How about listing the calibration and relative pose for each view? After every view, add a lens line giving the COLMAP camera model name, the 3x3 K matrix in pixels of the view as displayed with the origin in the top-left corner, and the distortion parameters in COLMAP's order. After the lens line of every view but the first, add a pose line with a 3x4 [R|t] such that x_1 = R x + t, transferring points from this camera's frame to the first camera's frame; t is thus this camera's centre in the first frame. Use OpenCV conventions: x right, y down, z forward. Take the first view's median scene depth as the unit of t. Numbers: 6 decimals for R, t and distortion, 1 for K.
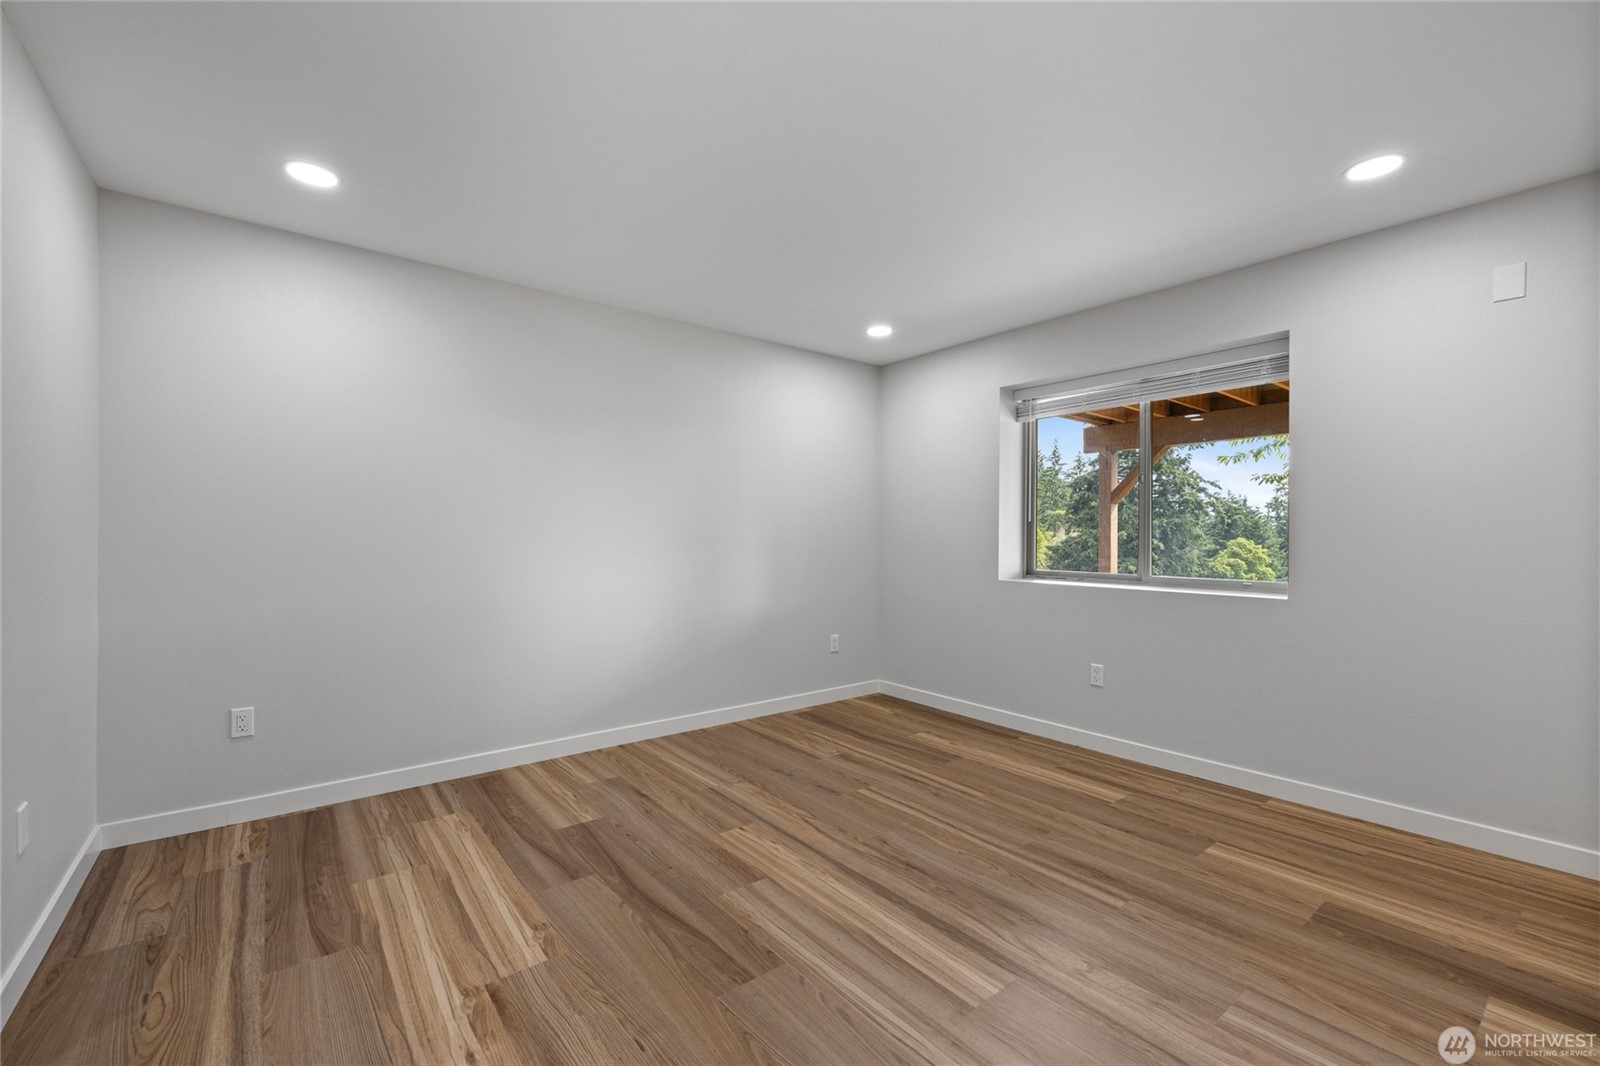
lens RADIAL K [[673.4, 0, 807.6], [0, 673.4, 531.8], [0, 0, 1]] dist [0.002618, -0.000545]
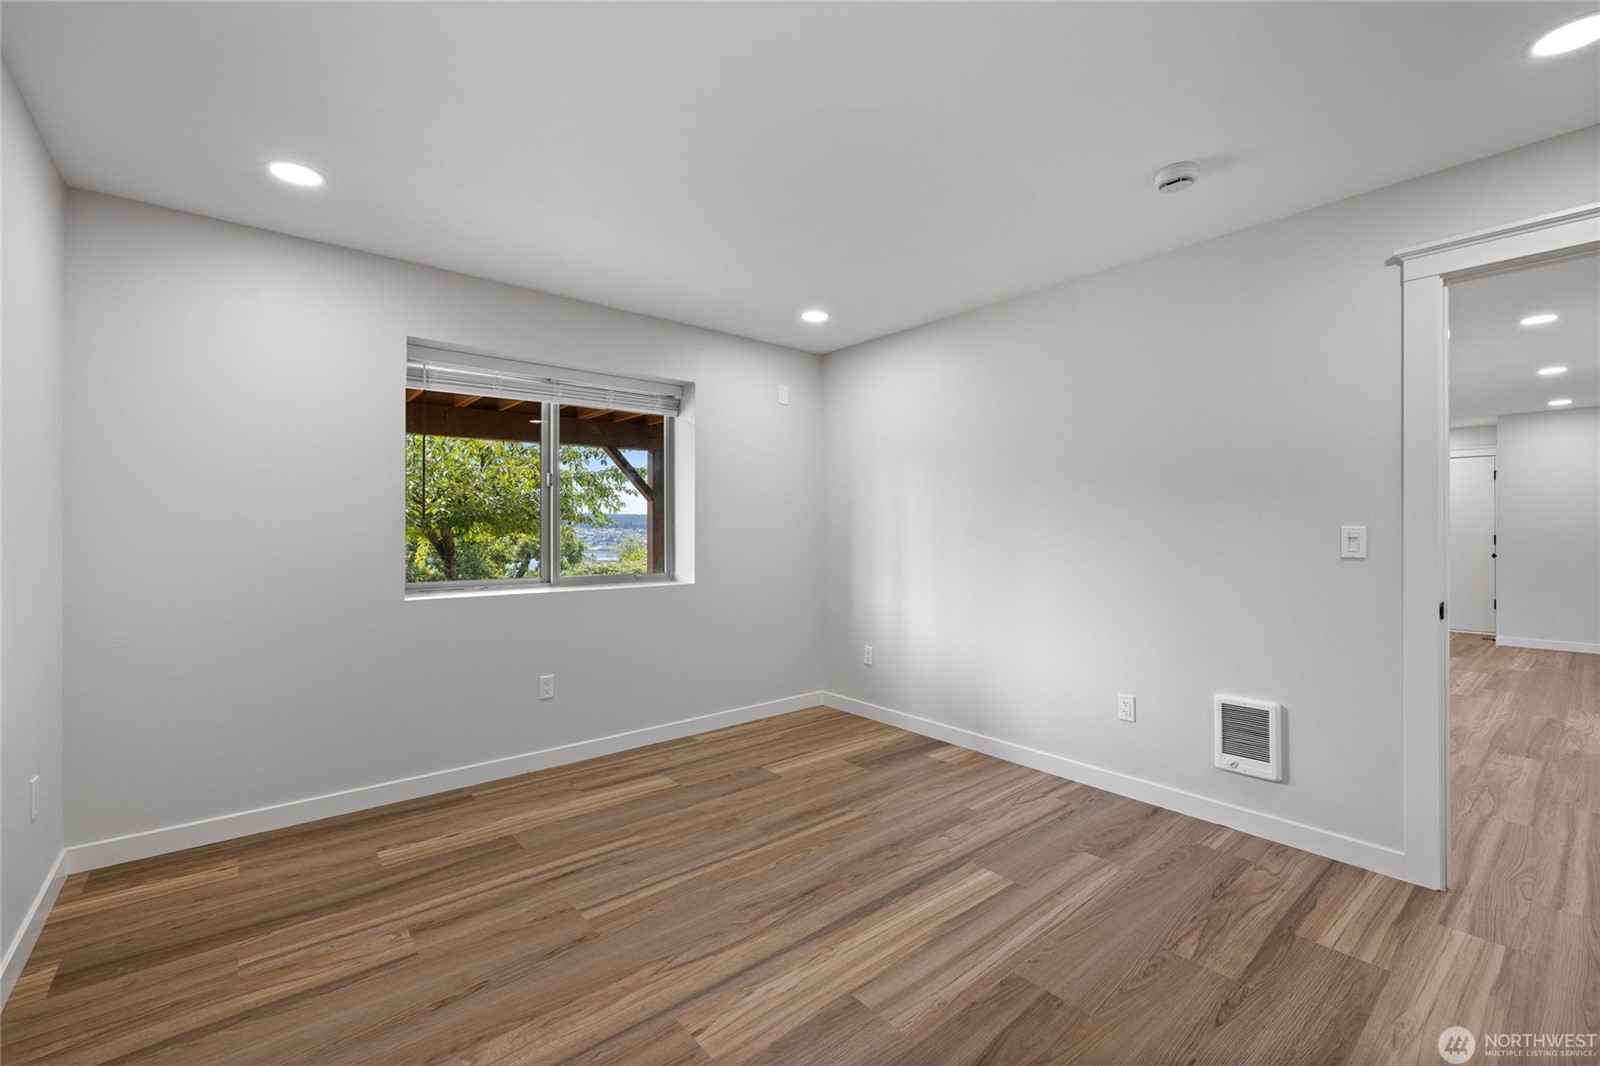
lens RADIAL K [[673.4, 0, 803.2], [0, 673.4, 527.1], [0, 0, 1]] dist [0.002618, -0.000545]
pose [[-0.023780, -0.000989, 0.999717, -0.772946], [-0.005594, 0.999984, 0.000856, -0.018660], [-0.999702, -0.005572, -0.023785, 1.004701]]
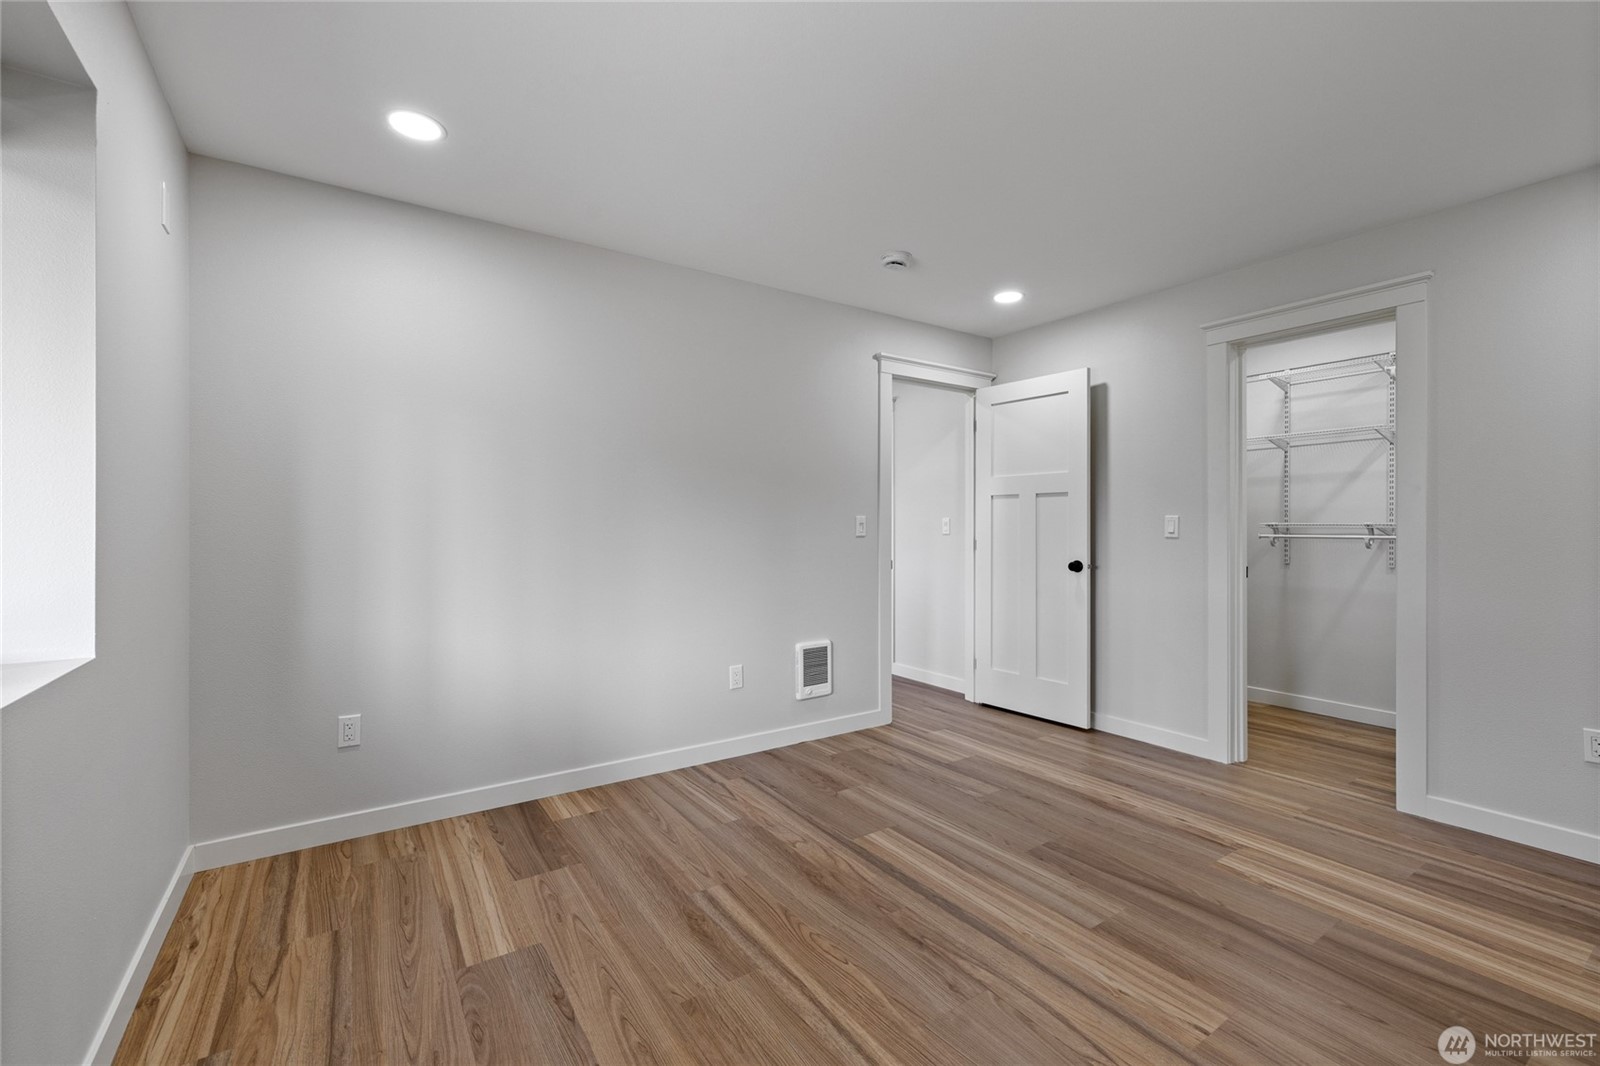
lens RADIAL K [[673.4, 0, 802.8], [0, 673.4, 527.1], [0, 0, 1]] dist [0.002618, -0.000545]
pose [[-0.996476, -0.004093, 0.083776, 0.217449], [-0.004405, 0.999984, -0.003537, 0.008581], [-0.083760, -0.003893, -0.996478, 1.758829]]
